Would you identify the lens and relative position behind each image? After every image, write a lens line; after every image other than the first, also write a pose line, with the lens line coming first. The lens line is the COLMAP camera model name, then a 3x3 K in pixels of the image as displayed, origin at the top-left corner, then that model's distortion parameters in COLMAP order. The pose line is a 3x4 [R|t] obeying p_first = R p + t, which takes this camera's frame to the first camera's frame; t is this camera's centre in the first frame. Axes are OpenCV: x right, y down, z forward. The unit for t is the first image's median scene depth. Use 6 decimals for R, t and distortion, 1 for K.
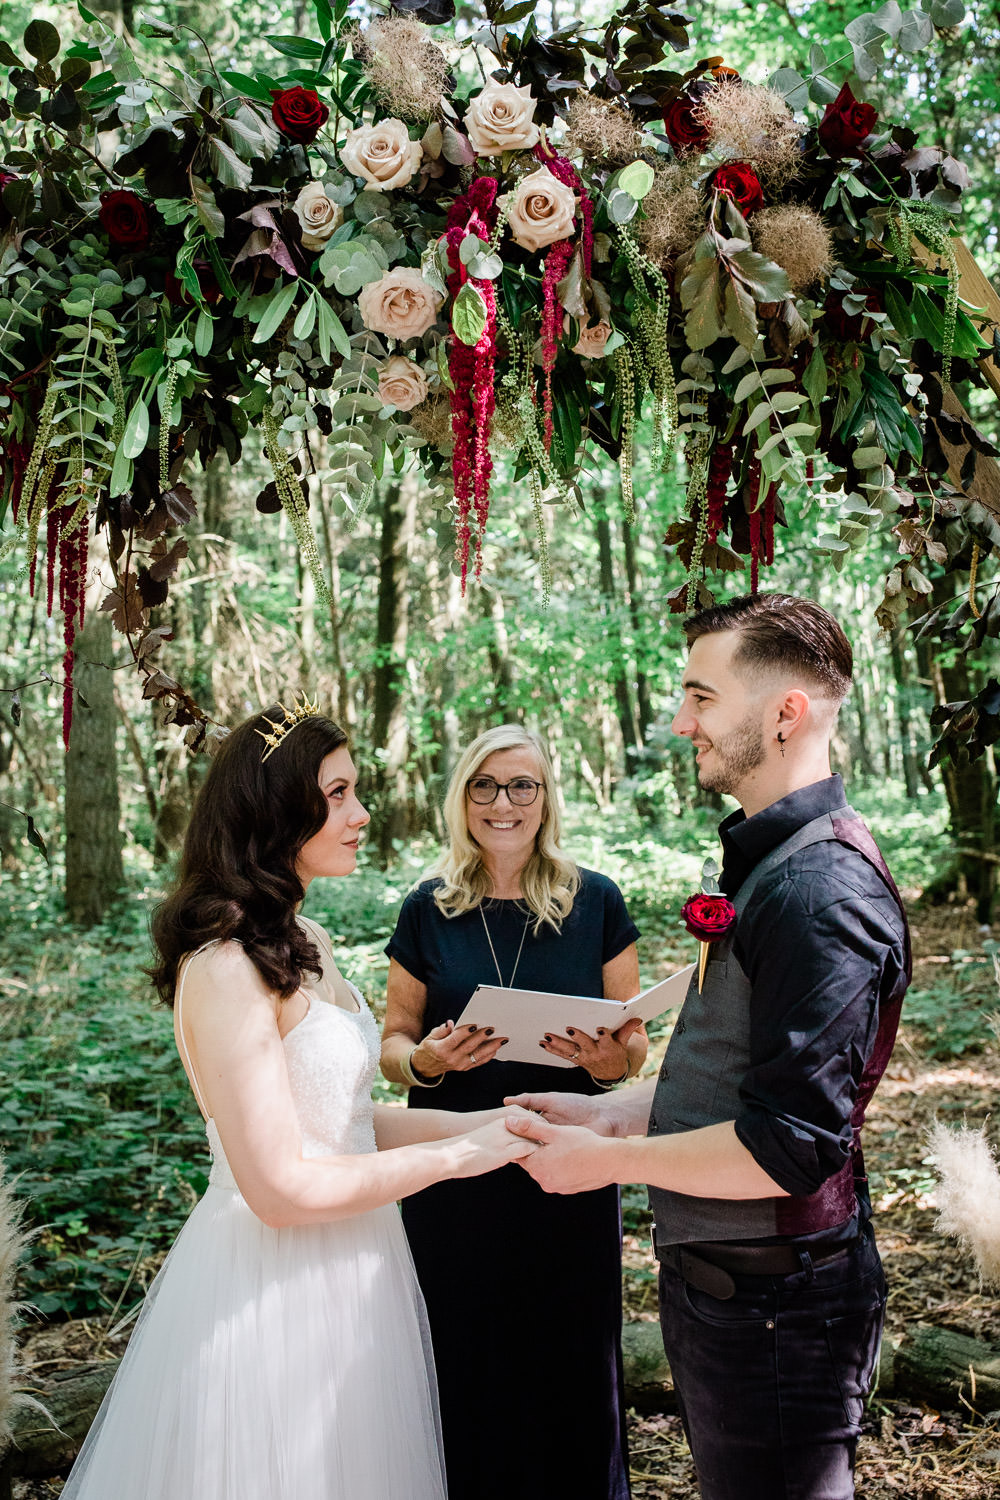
lens RADIAL K [[1514.3, 0, 506.5], [0, 1514.3, 701.5], [0, 0, 1]] dist [-0.006008, 0.000000]
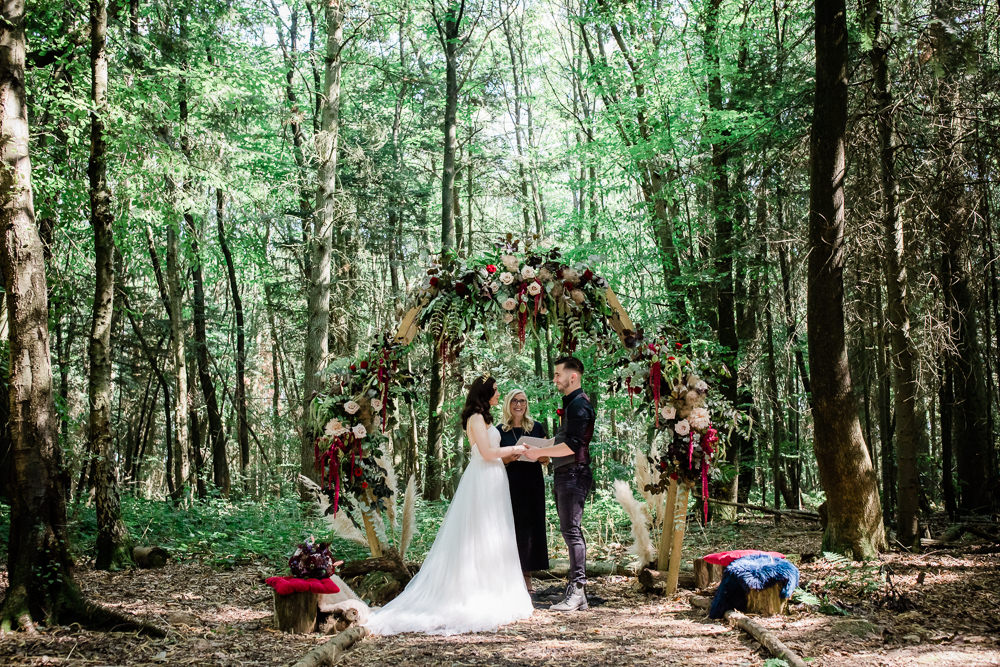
lens RADIAL K [[1018.1, 0, 500.6], [0, 1018.1, 330.7], [0, 0, 1]] dist [-0.009550, 0.000000]
pose [[0.999302, 0.021787, 0.030345, -0.217238], [-0.017296, 0.989844, -0.141099, 0.376149], [-0.033111, 0.140475, 0.989530, -2.770431]]
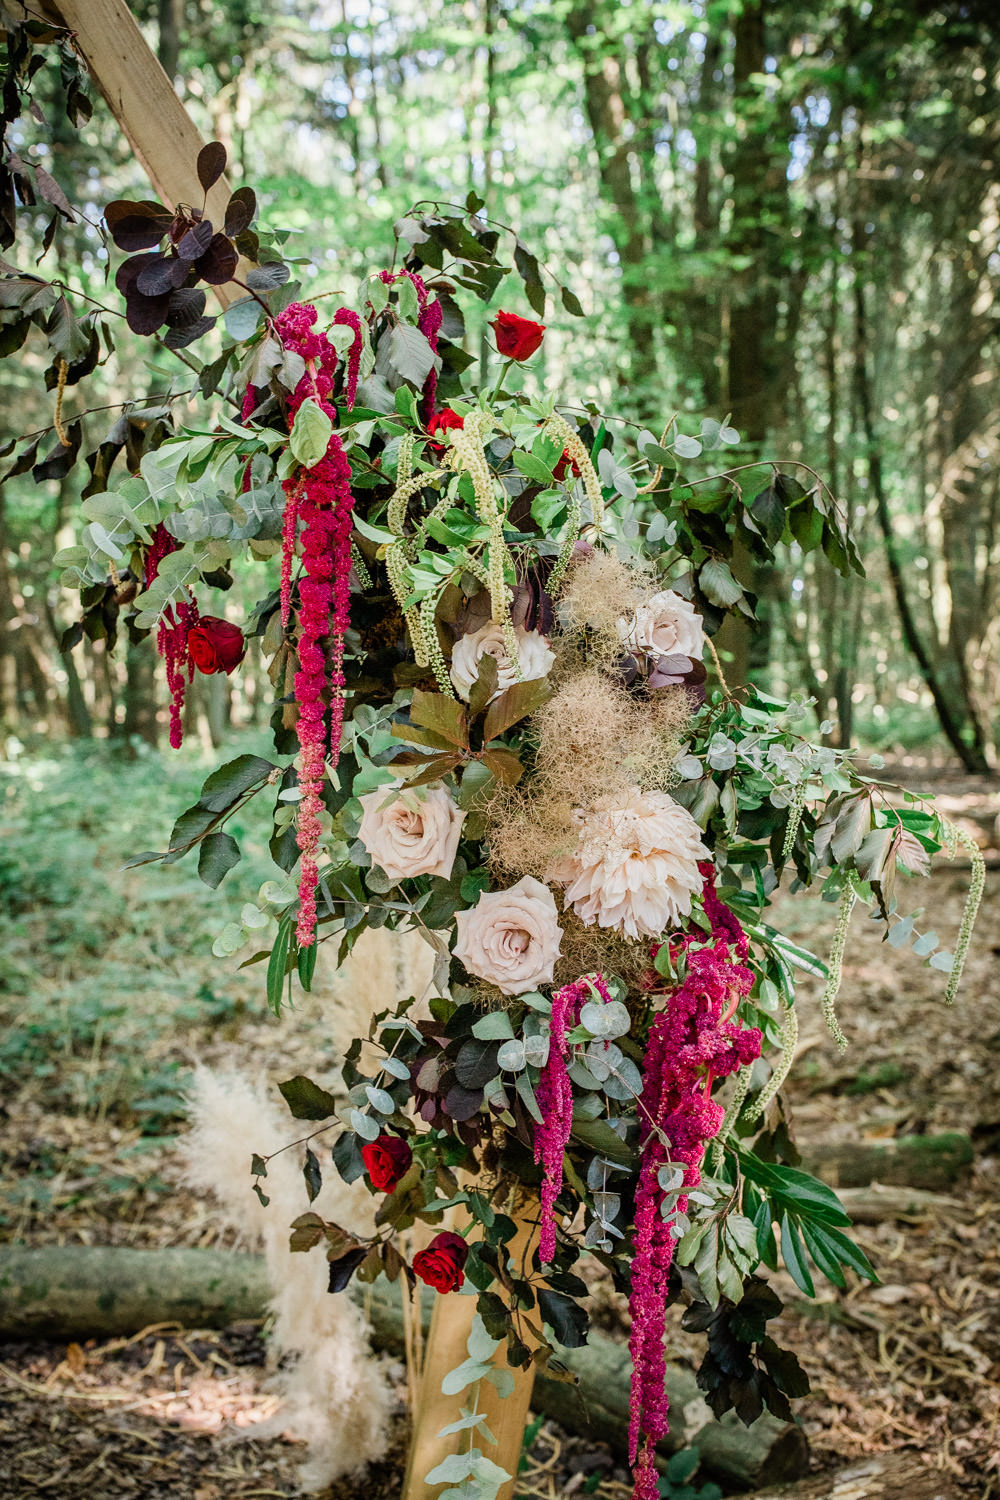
lens RADIAL K [[1527.1, 0, 497.3], [0, 1527.1, 750.8], [0, 0, 1]] dist [-0.009550, 0.000000]
pose [[0.992696, 0.030156, 0.116817, 0.476753], [-0.037785, 0.997257, 0.063650, 0.045852], [-0.114577, -0.067599, 0.991112, 0.215977]]
